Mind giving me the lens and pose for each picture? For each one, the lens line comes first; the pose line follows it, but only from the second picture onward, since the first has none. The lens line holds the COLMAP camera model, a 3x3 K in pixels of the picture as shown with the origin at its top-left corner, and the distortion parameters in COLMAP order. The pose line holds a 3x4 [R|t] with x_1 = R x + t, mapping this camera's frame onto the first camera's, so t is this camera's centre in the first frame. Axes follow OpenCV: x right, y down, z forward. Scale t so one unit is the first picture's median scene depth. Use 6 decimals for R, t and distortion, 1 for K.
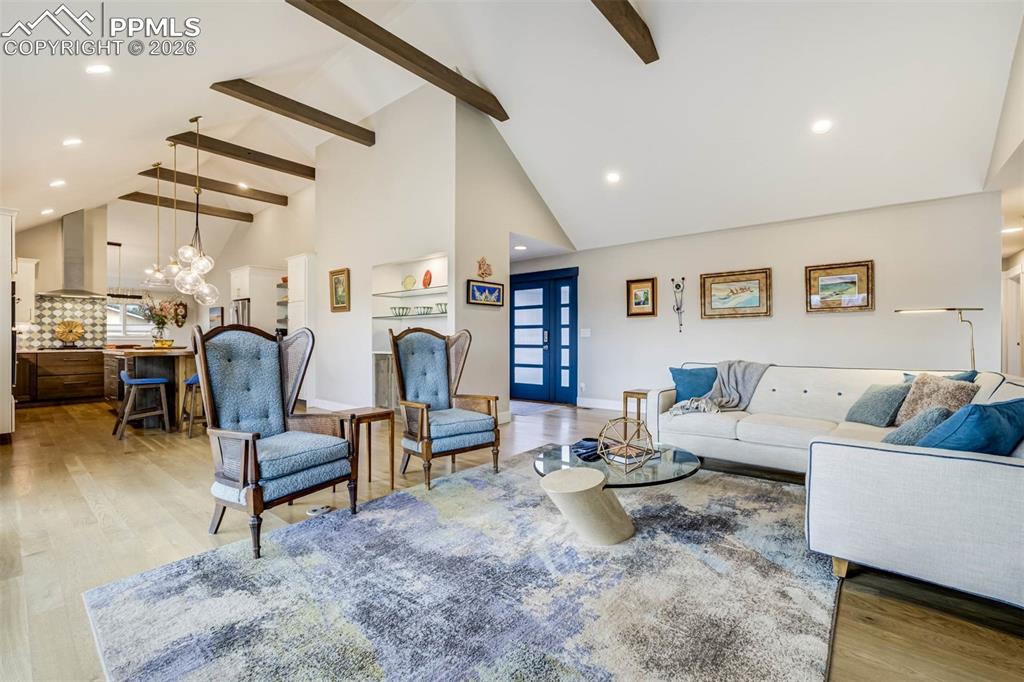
lens RADIAL K [[439.6, 0, 522.9], [0, 439.6, 336.5], [0, 0, 1]] dist [-0.035244, 0.007311]
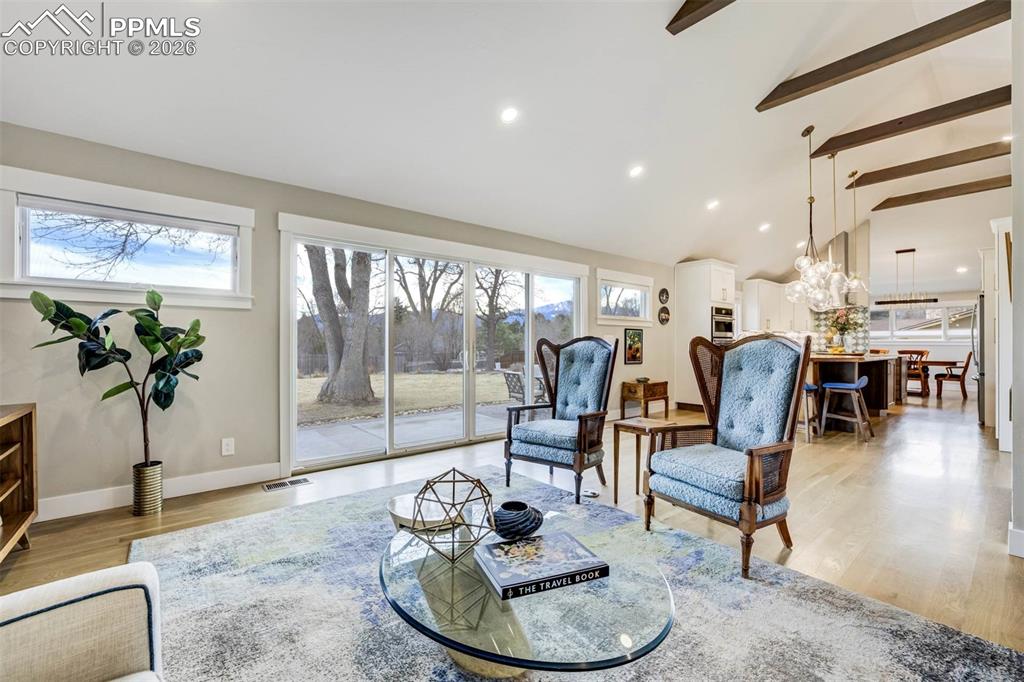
lens RADIAL K [[439.6, 0, 522.5], [0, 439.6, 340.5], [0, 0, 1]] dist [-0.035244, 0.007311]
pose [[-0.172217, 0.000227, -0.985059, 0.296630], [0.001175, 0.999999, 0.000025, -0.006208], [0.985058, -0.001153, -0.172218, 0.414165]]
